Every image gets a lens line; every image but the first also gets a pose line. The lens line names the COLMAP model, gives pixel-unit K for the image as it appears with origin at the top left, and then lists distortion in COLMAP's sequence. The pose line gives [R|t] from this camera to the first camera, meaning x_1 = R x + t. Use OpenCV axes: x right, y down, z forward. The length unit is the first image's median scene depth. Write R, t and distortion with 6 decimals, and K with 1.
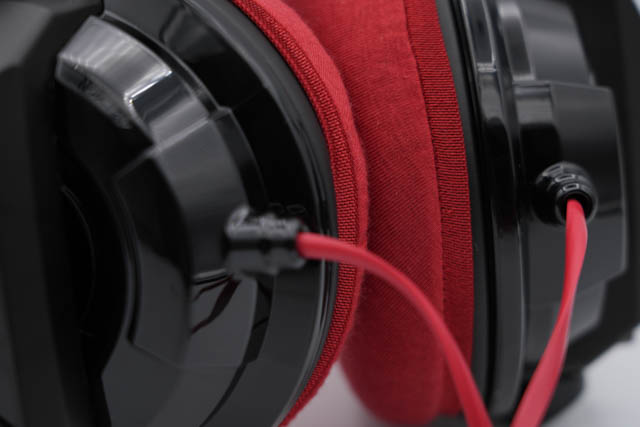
lens RADIAL K [[1907.2, 0, 320.0], [0, 1907.2, 213.5], [0, 0, 1]] dist [-0.216208, 0.604334]
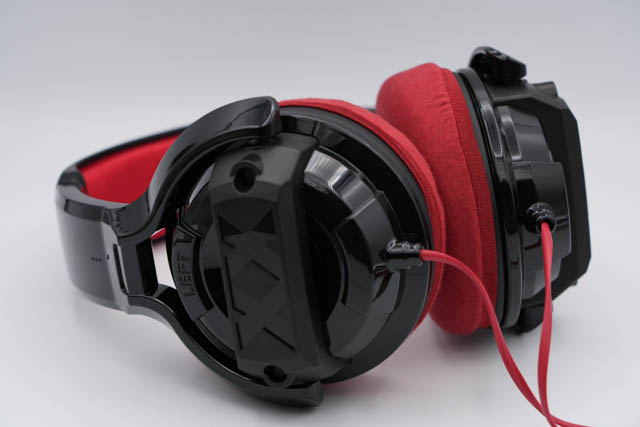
lens RADIAL K [[1907.2, 0, 320.0], [0, 1907.2, 213.5], [0, 0, 1]] dist [-0.216208, 0.604334]
pose [[0.998706, -0.044615, 0.024402, -0.157590], [0.043280, 0.997671, 0.052728, -0.134766], [-0.026698, -0.051604, 0.998311, -1.035700]]
